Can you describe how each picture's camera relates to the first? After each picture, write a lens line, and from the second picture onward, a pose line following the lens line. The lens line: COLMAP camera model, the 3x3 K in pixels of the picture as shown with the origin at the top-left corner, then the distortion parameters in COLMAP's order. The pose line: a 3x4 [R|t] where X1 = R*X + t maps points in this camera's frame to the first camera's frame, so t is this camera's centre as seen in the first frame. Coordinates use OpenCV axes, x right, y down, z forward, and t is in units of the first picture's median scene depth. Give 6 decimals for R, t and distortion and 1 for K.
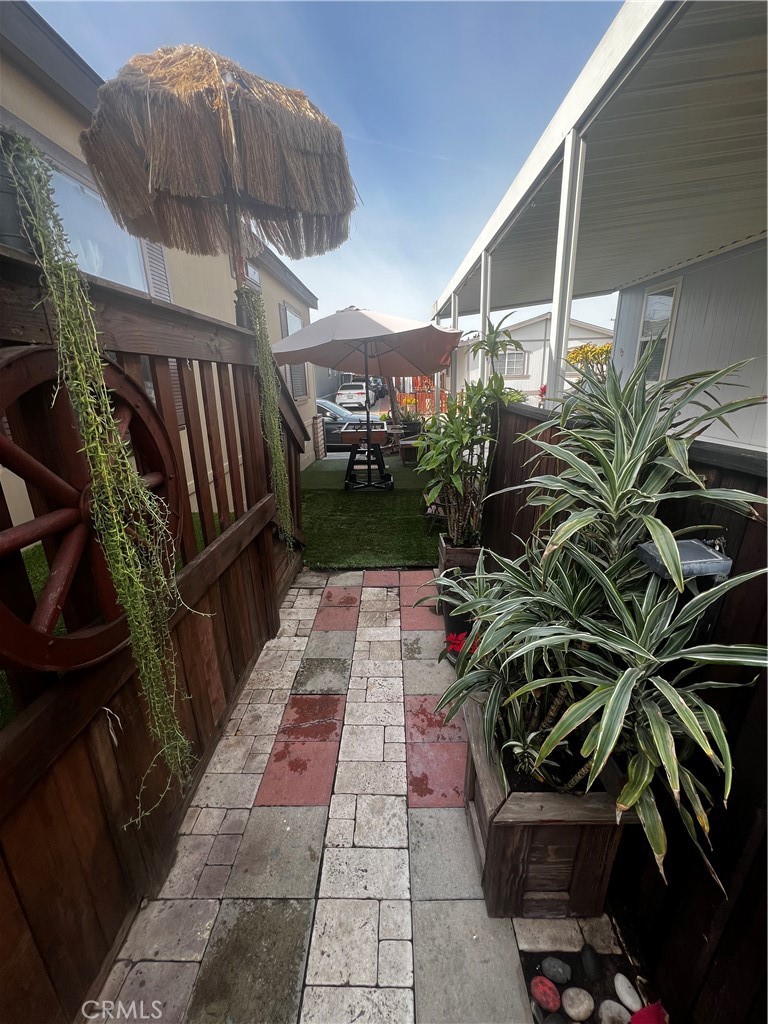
lens RADIAL K [[410.0, 0, 387.9], [0, 410.0, 512.6], [0, 0, 1]] dist [-0.001725, 0.000279]
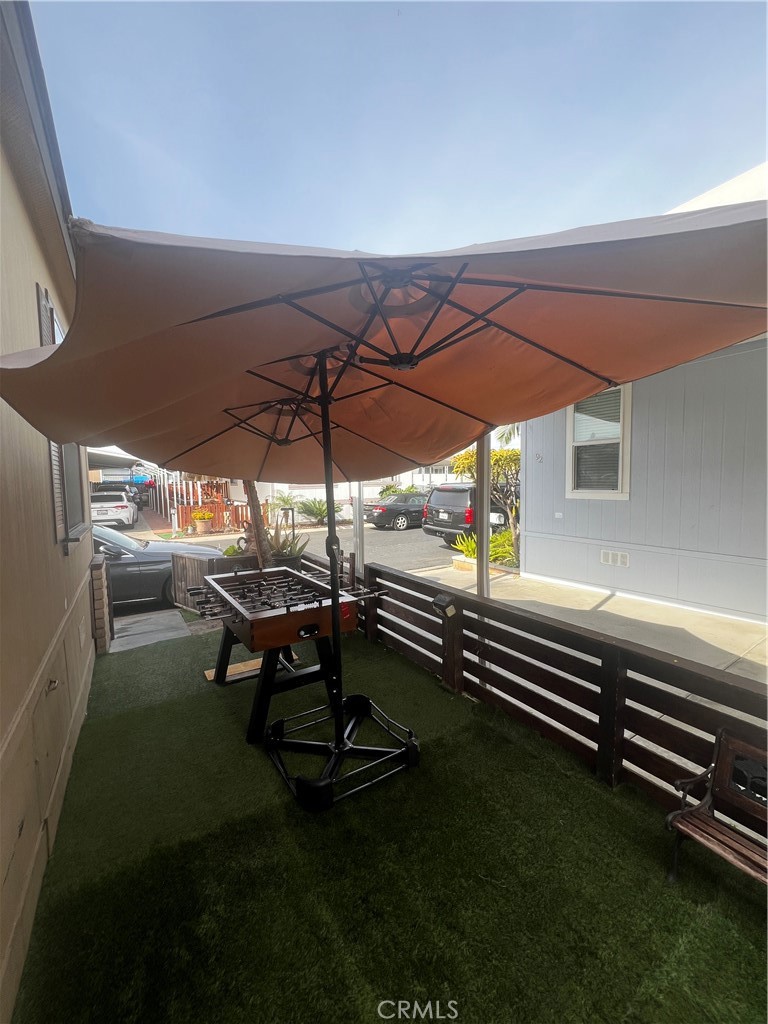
lens RADIAL K [[410.0, 0, 387.9], [0, 410.0, 512.6], [0, 0, 1]] dist [-0.001725, 0.000279]
pose [[0.840842, -0.030750, 0.540407, -0.112849], [0.166187, 0.964831, -0.203677, -0.106645], [-0.515138, 0.261068, 0.816380, 0.331096]]
